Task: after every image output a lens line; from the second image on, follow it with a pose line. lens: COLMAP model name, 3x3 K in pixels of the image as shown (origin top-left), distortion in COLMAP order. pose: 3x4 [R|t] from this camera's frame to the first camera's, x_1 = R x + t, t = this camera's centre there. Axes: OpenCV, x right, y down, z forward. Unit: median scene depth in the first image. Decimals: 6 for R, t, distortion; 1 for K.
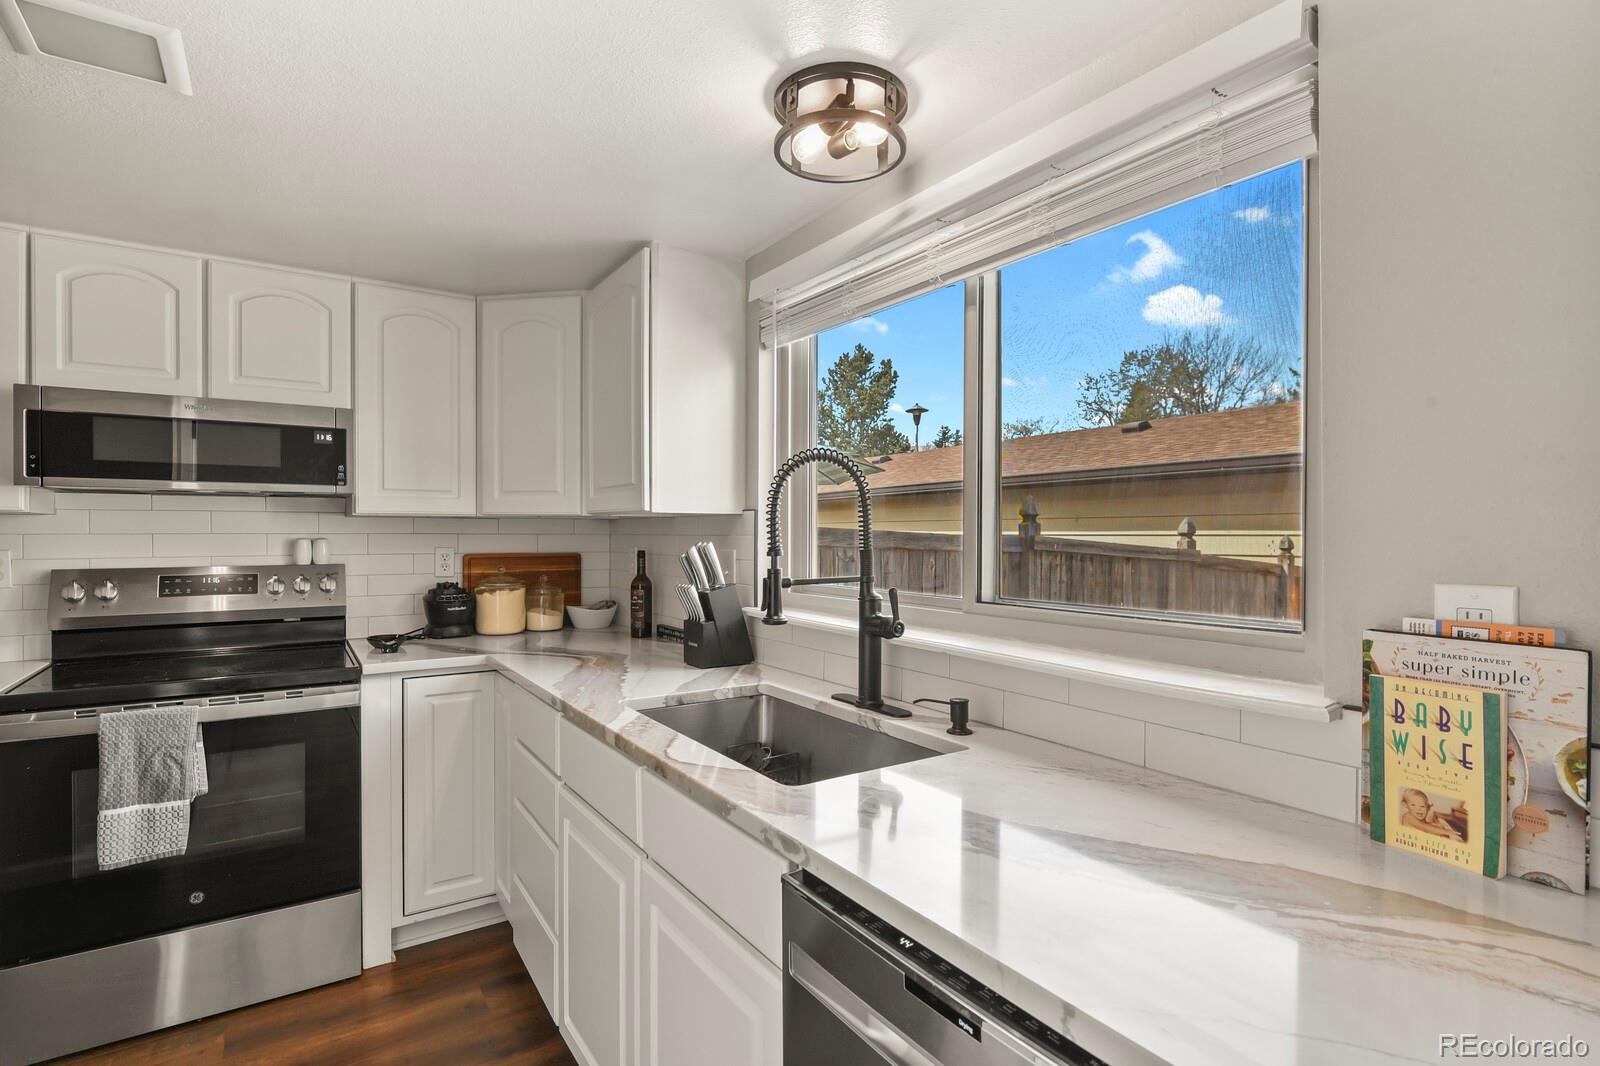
lens RADIAL K [[773.4, 0, 803.3], [0, 773.4, 538.8], [0, 0, 1]] dist [0.003631, -0.009226]
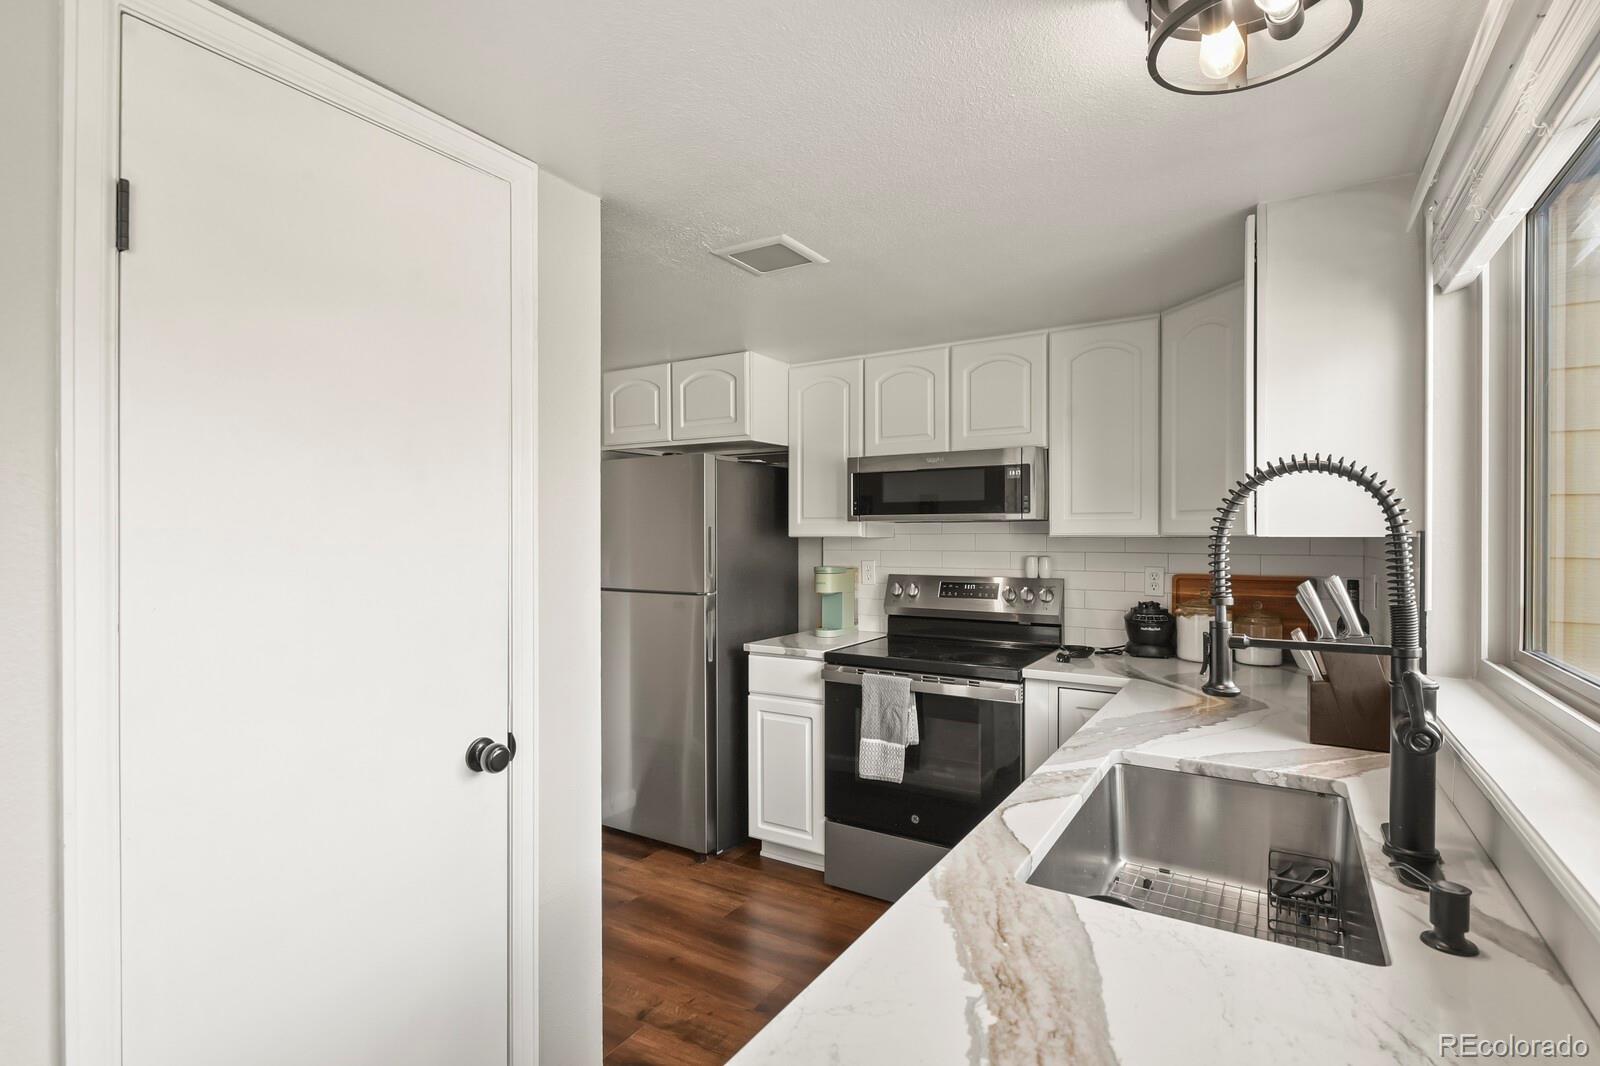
lens RADIAL K [[773.4, 0, 803.3], [0, 773.4, 538.8], [0, 0, 1]] dist [0.003631, -0.009226]
pose [[0.408848, 0.002351, -0.912599, 0.340686], [-0.006560, 0.999978, -0.000363, -0.027739], [0.912579, 0.006135, 0.408855, 0.221229]]
